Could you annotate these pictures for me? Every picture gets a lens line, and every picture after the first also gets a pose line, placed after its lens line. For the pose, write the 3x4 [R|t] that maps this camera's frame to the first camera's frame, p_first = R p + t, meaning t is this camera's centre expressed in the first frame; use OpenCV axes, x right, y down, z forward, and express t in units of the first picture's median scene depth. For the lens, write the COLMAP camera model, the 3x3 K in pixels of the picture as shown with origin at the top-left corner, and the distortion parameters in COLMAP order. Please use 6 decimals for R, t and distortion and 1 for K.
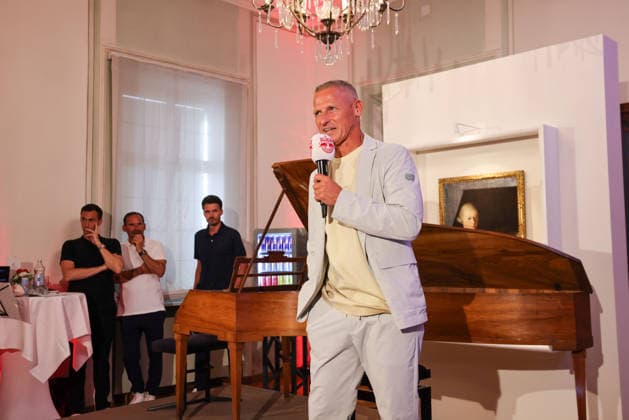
lens RADIAL K [[713.8, 0, 308.1], [0, 713.8, 197.1], [0, 0, 1]] dist [0.060918, 0.000000]
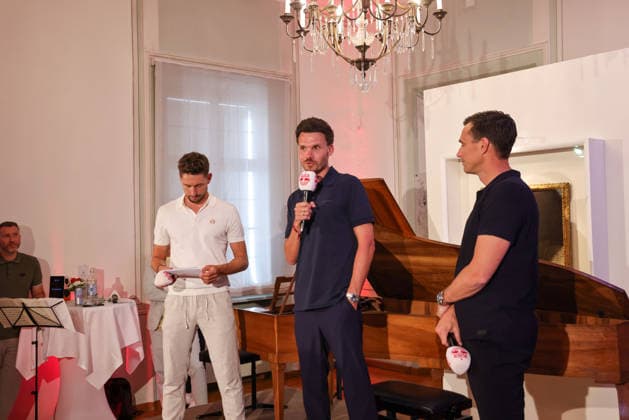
lens RADIAL K [[713.8, 0, 304.9], [0, 713.8, 197.3], [0, 0, 1]] dist [0.060918, 0.000000]
pose [[0.996829, -0.013175, -0.078480, 0.018402], [0.017642, 0.998247, 0.056500, -0.076509], [0.077598, -0.057705, 0.995313, -0.002685]]
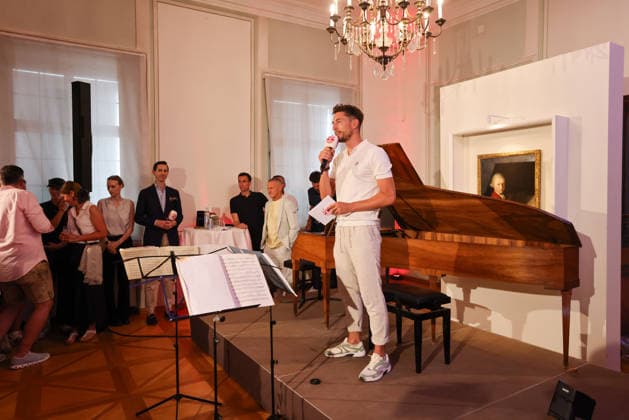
lens RADIAL K [[444.8, 0, 319.4], [0, 444.8, 201.2], [0, 0, 1]] dist [0.012267, 0.006975]
pose [[0.972964, 0.010834, -0.230702, 0.087472], [0.013779, 0.994397, 0.104810, -0.033057], [0.230545, -0.105155, 0.967363, 0.079948]]
